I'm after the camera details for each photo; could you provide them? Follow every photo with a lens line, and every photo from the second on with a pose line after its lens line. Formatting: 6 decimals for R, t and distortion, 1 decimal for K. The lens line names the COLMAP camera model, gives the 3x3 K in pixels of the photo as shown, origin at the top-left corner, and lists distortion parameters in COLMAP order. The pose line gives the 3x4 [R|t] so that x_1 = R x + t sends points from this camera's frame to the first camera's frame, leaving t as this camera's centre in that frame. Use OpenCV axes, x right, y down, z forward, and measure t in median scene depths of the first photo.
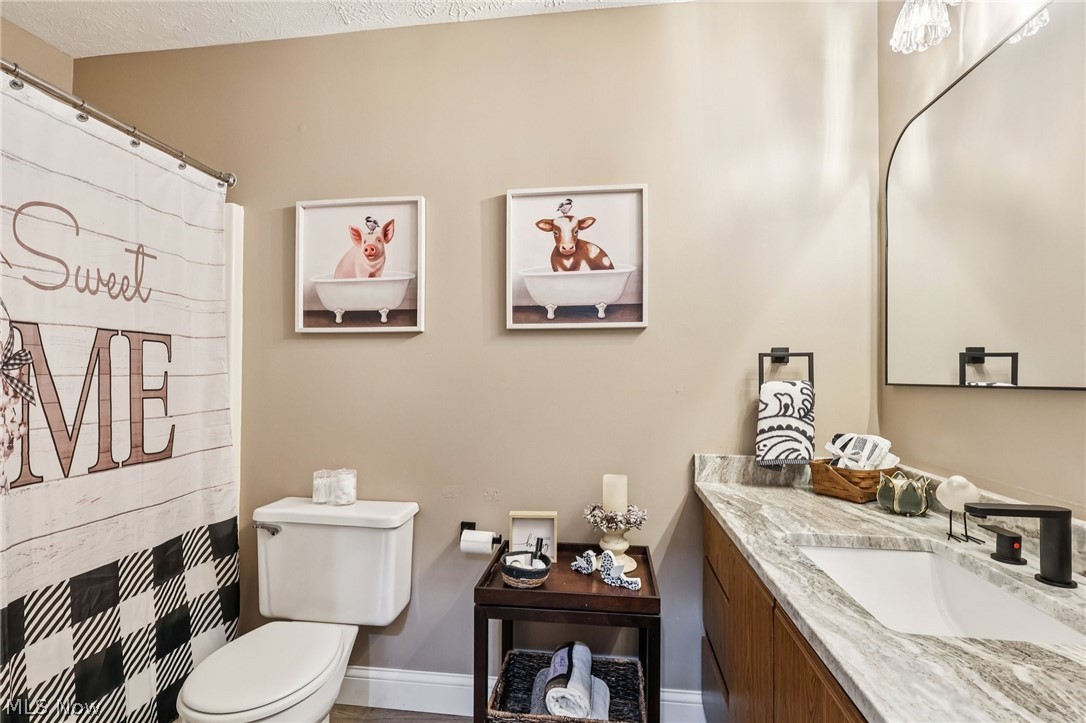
lens RADIAL K [[504.3, 0, 543.5], [0, 504.3, 370.0], [0, 0, 1]] dist [-0.000784, -0.001206]
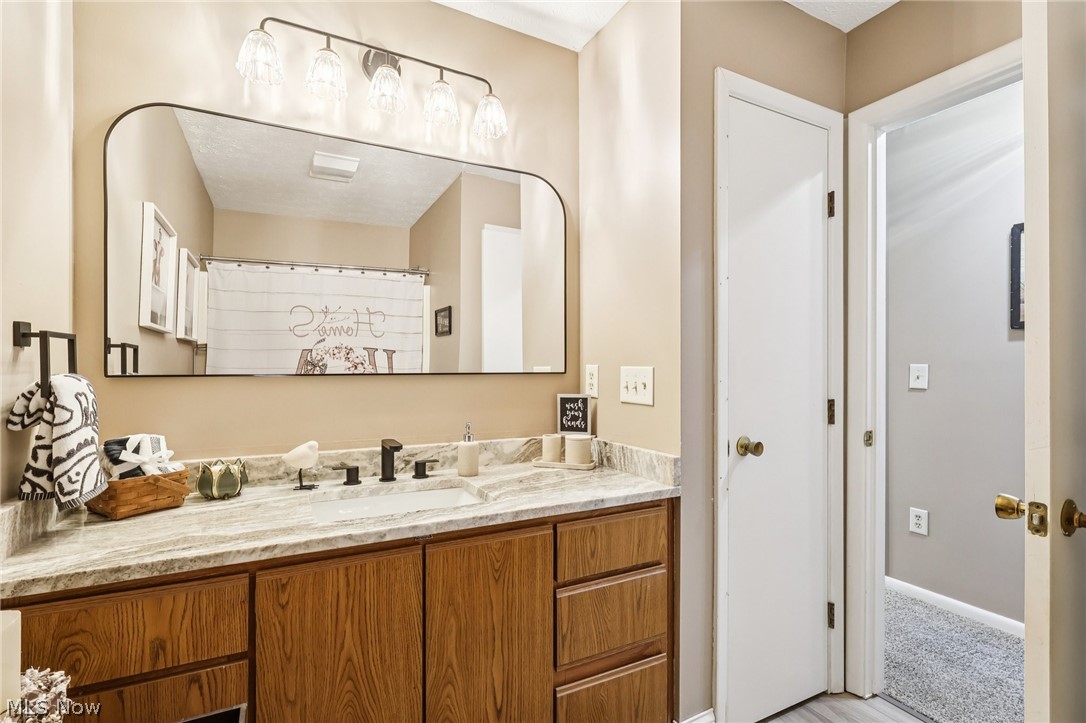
lens RADIAL K [[504.3, 0, 543.3], [0, 504.3, 366.4], [0, 0, 1]] dist [-0.000784, -0.001206]
pose [[-0.569891, -0.009862, 0.821661, -0.540853], [-0.016944, 0.999856, 0.000249, -0.000481], [-0.821546, -0.013780, -0.569976, 1.067177]]
